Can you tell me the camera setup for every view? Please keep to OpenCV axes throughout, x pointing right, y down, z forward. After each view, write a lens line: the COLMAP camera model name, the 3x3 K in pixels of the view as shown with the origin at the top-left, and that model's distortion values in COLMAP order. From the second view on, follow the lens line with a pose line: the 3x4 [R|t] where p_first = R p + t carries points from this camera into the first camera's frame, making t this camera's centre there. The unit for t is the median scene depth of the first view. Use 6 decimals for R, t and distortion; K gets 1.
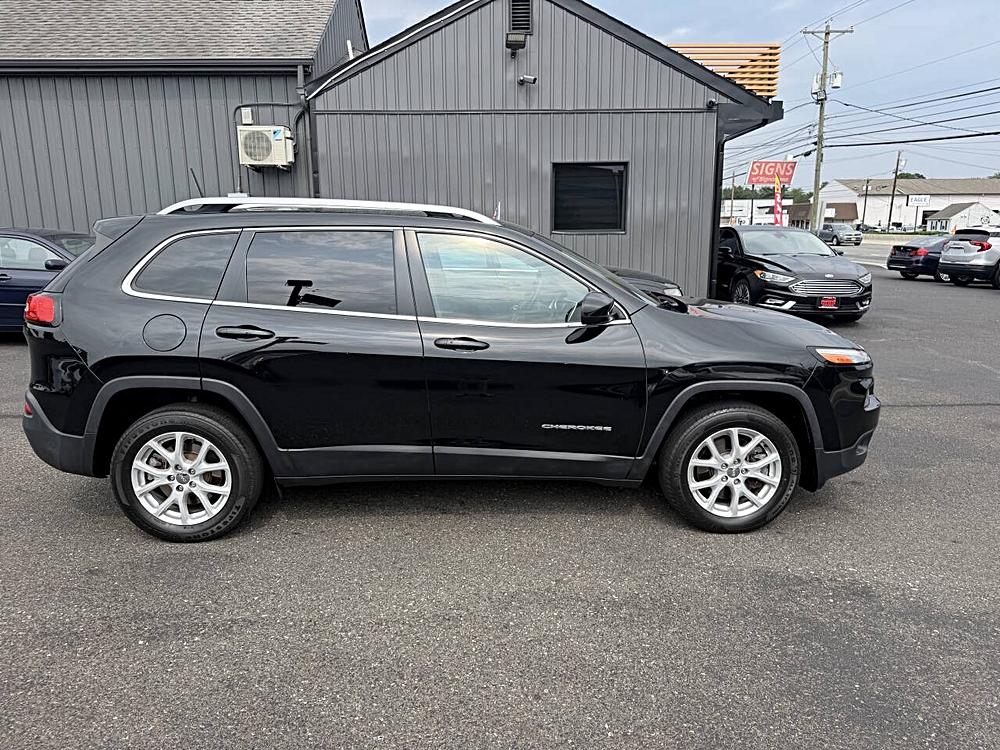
lens RADIAL K [[713.5, 0, 493.3], [0, 713.5, 383.1], [0, 0, 1]] dist [0.013844, -0.021518]
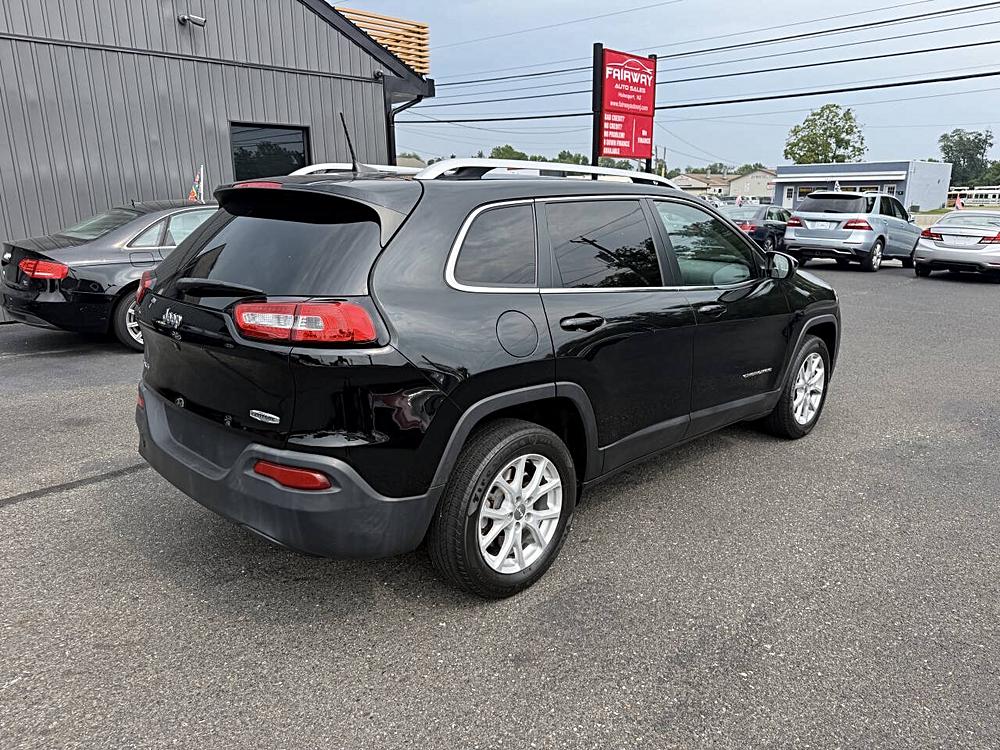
lens RADIAL K [[713.5, 0, 499.5], [0, 713.5, 371.9], [0, 0, 1]] dist [0.013844, -0.021518]
pose [[0.733118, -0.160065, 0.660997, -0.314223], [0.141181, 0.986556, 0.082315, -0.030173], [-0.665286, 0.032974, 0.745860, 0.135692]]
